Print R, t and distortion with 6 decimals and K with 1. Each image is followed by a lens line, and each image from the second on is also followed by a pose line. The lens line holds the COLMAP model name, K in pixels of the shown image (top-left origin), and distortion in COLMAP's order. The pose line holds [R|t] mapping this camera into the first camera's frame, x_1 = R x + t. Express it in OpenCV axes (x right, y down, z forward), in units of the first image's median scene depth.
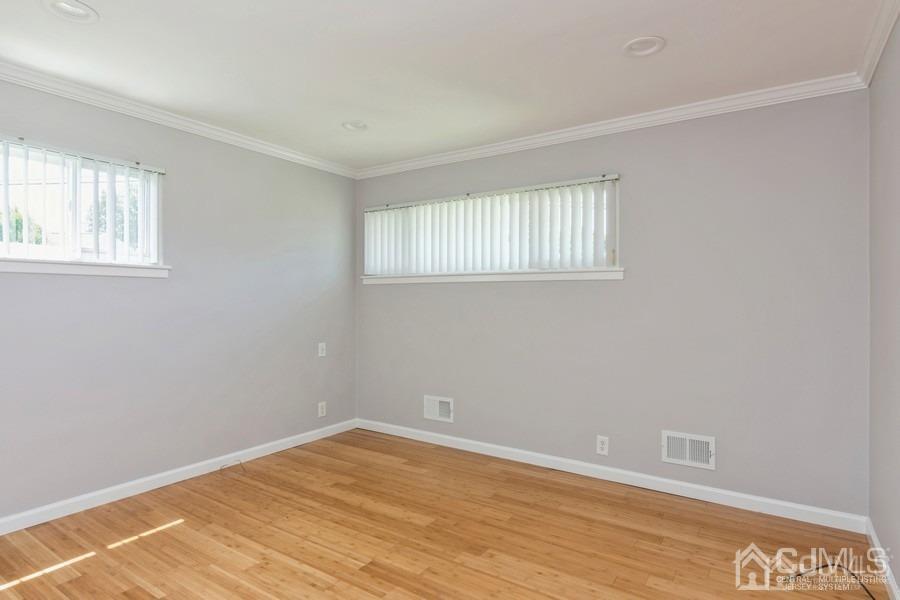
lens RADIAL K [[489.2, 0, 447.5], [0, 489.2, 301.3], [0, 0, 1]] dist [0.003813, 0.001902]
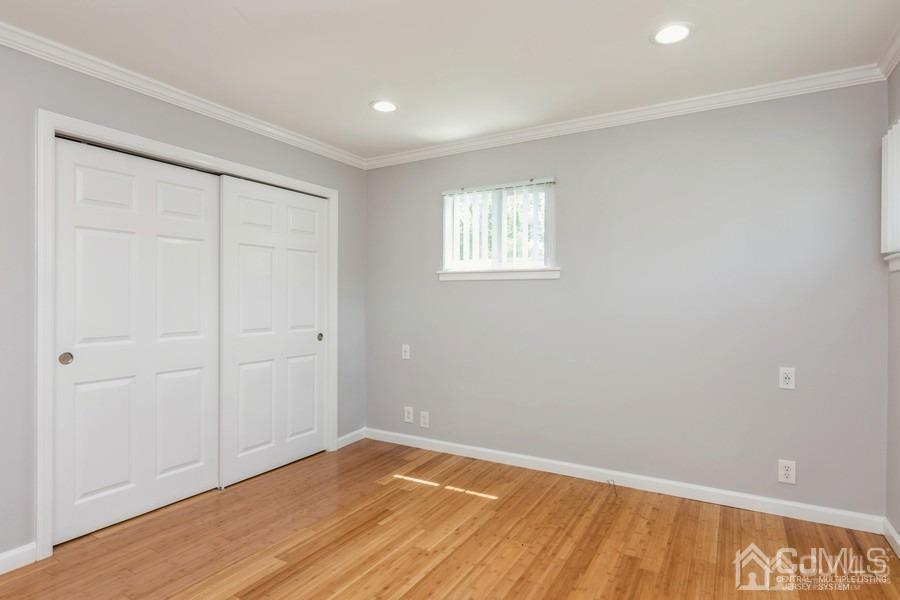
lens RADIAL K [[489.2, 0, 447.6], [0, 489.2, 300.1], [0, 0, 1]] dist [0.003813, 0.001902]
pose [[0.065324, 0.001214, -0.997863, 0.530198], [-0.003348, 0.999994, 0.000998, -0.001945], [0.997858, 0.003276, 0.065328, 0.779224]]
